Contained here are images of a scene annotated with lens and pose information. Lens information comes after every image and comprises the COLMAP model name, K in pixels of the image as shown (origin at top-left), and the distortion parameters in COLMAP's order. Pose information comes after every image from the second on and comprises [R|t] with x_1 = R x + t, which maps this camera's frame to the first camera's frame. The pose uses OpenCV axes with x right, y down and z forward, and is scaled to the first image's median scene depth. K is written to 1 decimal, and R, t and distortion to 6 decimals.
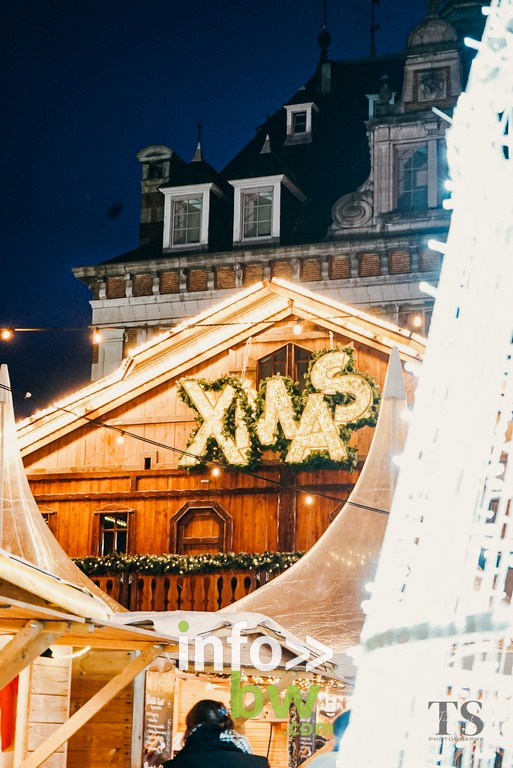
lens RADIAL K [[1331.6, 0, 256.5], [0, 1331.6, 384.0], [0, 0, 1]] dist [-0.005601, 0.007582]
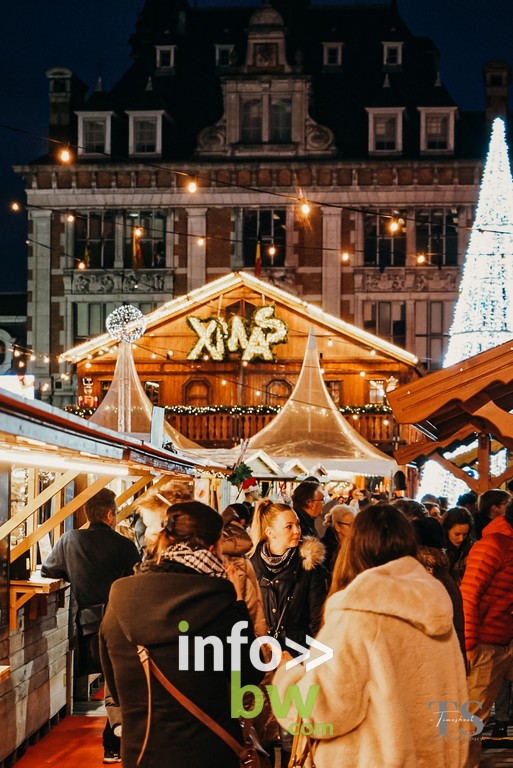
lens RADIAL K [[1331.6, 0, 256.5], [0, 1331.6, 384.0], [0, 0, 1]] dist [-0.005601, 0.007582]
pose [[0.976789, -0.008711, 0.214027, -0.382182], [-0.034937, 0.979314, 0.199307, -0.304089], [-0.211336, -0.202159, 0.956279, -0.951504]]
